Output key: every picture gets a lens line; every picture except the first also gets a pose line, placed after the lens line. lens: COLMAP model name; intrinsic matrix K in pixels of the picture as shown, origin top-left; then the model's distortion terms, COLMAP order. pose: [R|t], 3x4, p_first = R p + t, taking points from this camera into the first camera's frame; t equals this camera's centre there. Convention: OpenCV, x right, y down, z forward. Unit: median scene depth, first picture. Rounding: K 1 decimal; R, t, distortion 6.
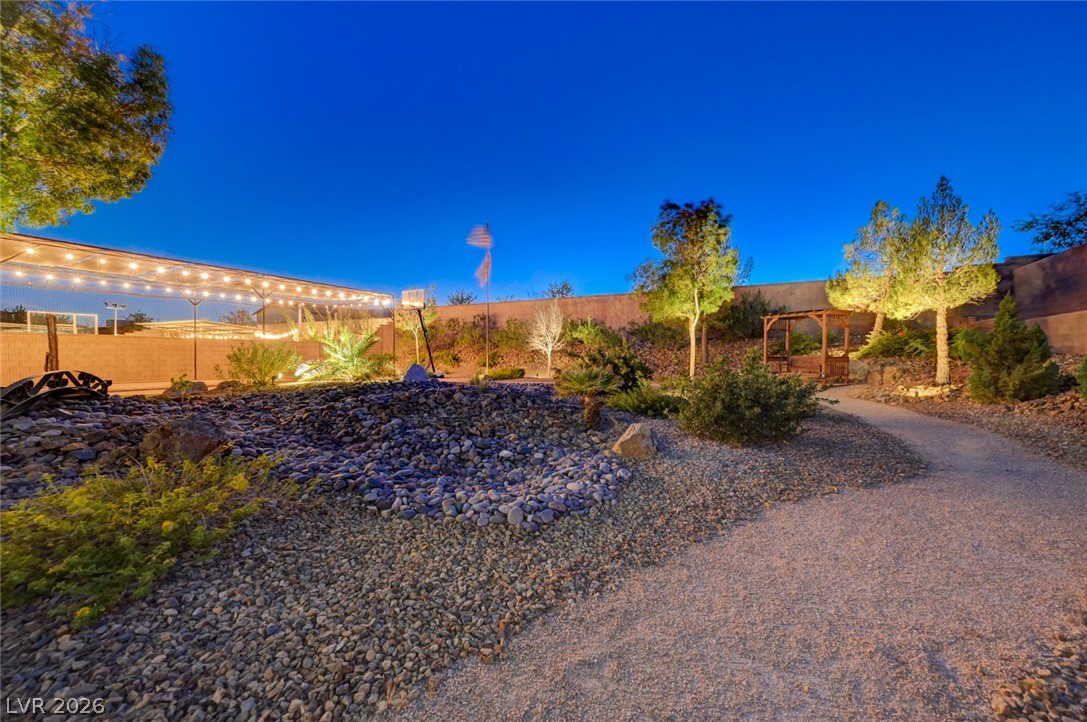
lens RADIAL K [[428.3, 0, 542.7], [0, 428.3, 363.5], [0, 0, 1]] dist [0.002130, 0.000300]
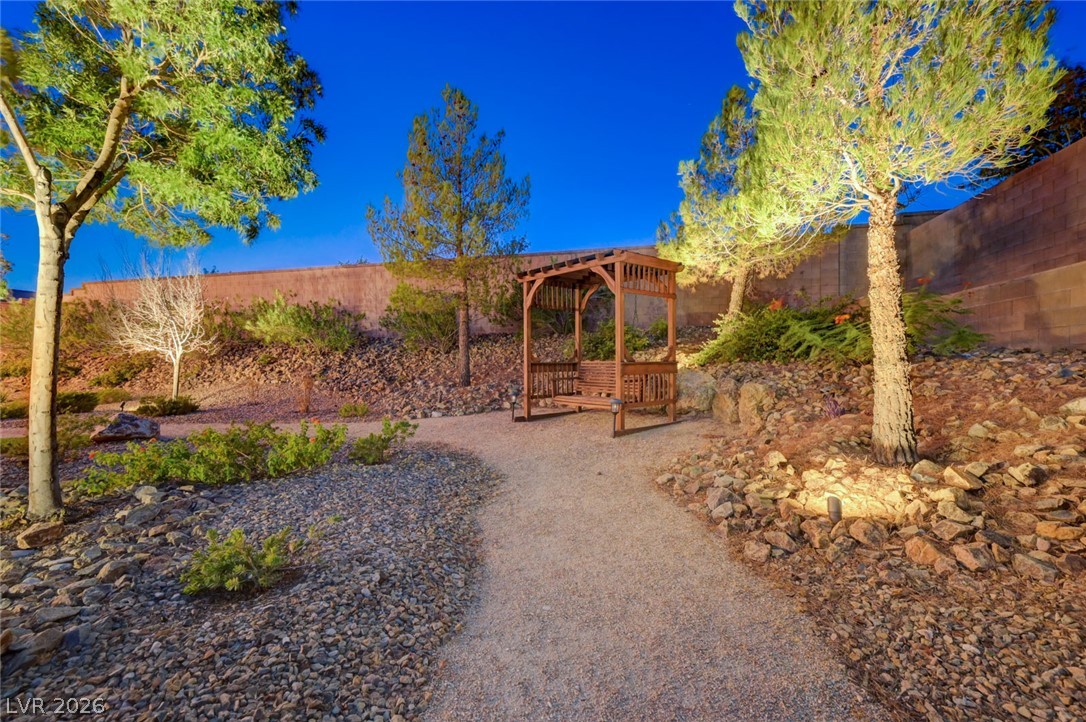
lens RADIAL K [[463.1, 0, 542.5], [0, 463.1, 358.7], [0, 0, 1]] dist [-0.000199, 0.000036]
pose [[0.970713, -0.003252, 0.240222, 0.450548], [0.009582, 0.999637, -0.025187, -0.007221], [-0.240053, 0.026751, 0.970391, 0.544934]]
